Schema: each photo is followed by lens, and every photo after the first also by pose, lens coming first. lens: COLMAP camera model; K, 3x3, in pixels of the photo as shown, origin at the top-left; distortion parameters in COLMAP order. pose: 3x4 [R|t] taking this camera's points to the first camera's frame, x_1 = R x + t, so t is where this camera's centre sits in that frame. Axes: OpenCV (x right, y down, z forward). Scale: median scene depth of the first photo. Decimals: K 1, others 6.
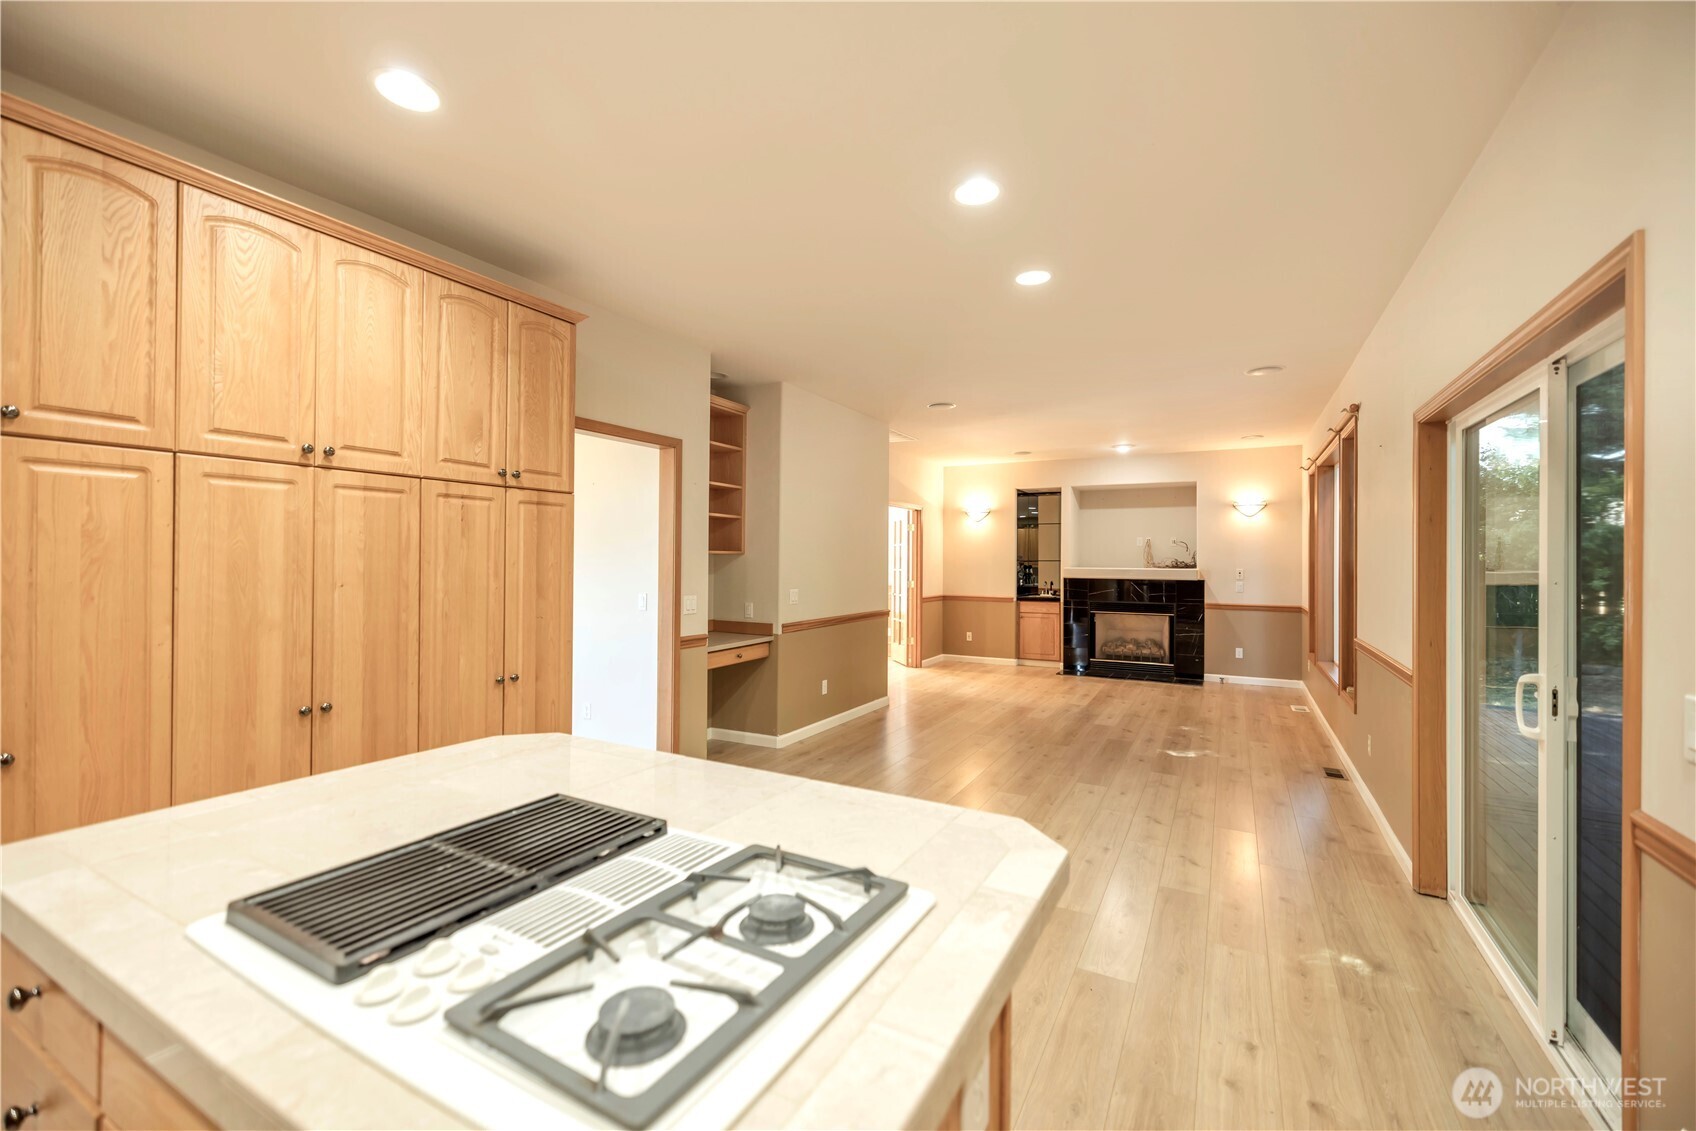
lens RADIAL K [[721.6, 0, 848.0], [0, 721.6, 565.5], [0, 0, 1]] dist [-0.001564, -0.000258]
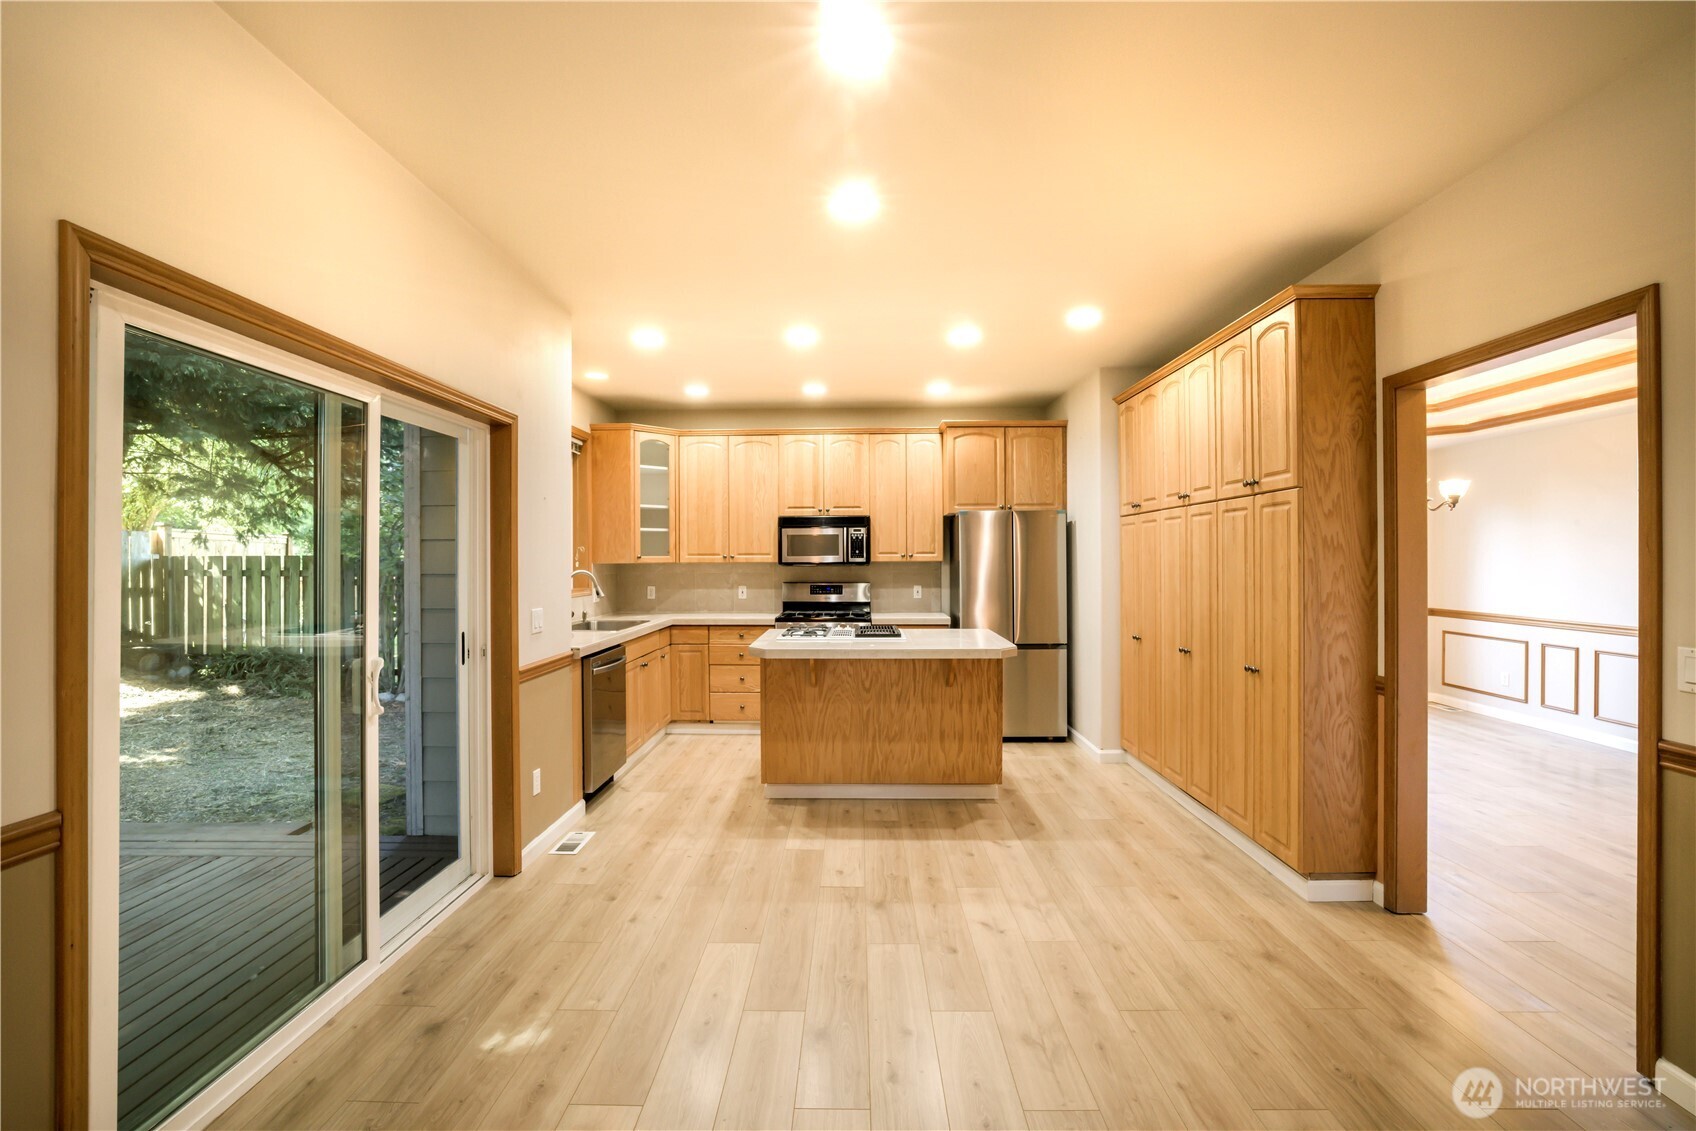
lens RADIAL K [[721.6, 0, 848.0], [0, 721.6, 565.5], [0, 0, 1]] dist [-0.001564, -0.000258]
pose [[-0.885145, 0.004226, -0.465296, 0.642605], [0.000093, 0.999960, 0.008904, -0.011761], [0.465315, 0.007838, -0.885111, 1.849246]]
